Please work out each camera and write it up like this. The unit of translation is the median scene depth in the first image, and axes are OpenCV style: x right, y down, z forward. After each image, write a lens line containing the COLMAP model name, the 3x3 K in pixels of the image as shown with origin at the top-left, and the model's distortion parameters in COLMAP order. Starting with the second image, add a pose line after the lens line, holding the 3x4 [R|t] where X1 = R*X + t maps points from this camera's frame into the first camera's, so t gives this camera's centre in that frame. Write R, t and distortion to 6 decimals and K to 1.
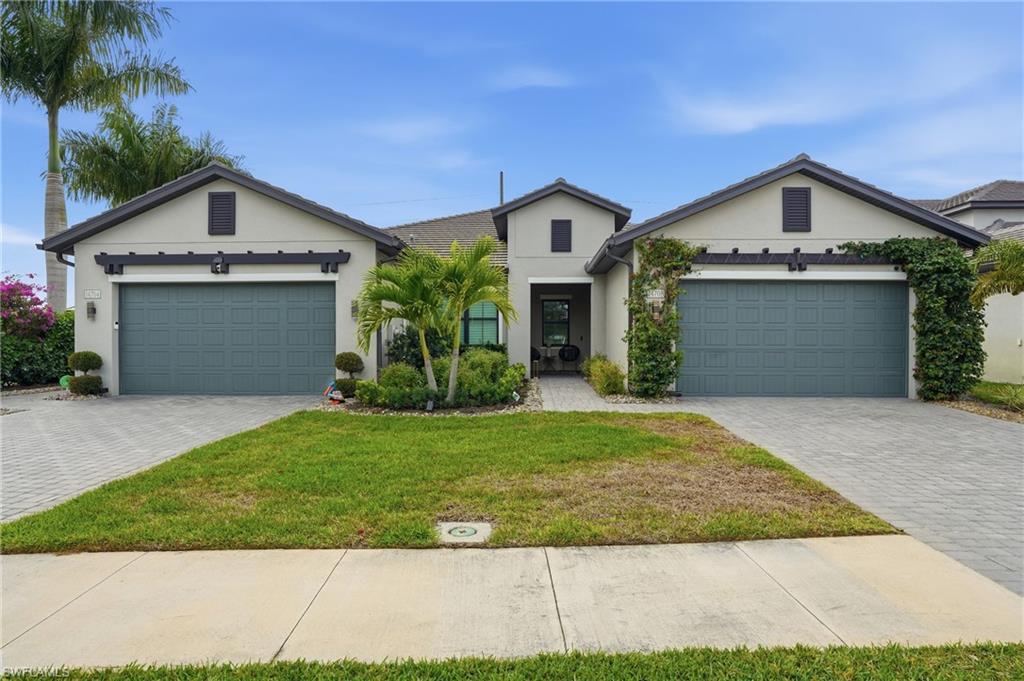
lens RADIAL K [[575.8, 0, 510.8], [0, 575.8, 341.2], [0, 0, 1]] dist [-0.042469, 0.015018]
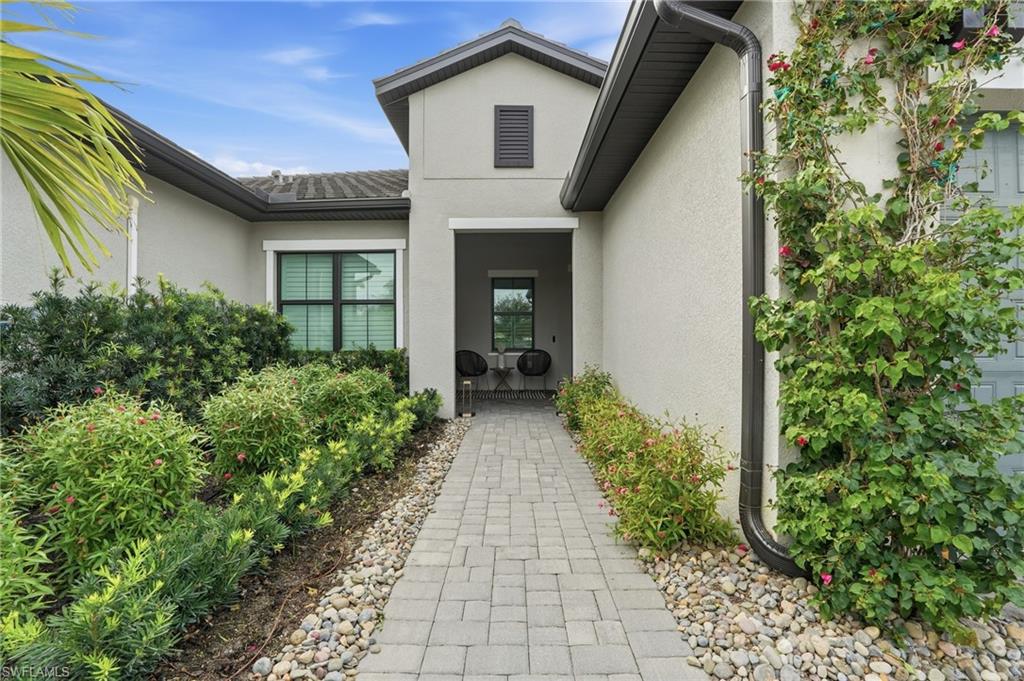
lens RADIAL K [[474.7, 0, 512.1], [0, 474.7, 340.8], [0, 0, 1]] dist [-0.059698, 0.019557]
pose [[0.999116, -0.002828, 0.041940, 0.067834], [0.003084, 0.999977, -0.006059, -0.000133], [-0.041922, 0.006183, 0.999102, 0.582023]]
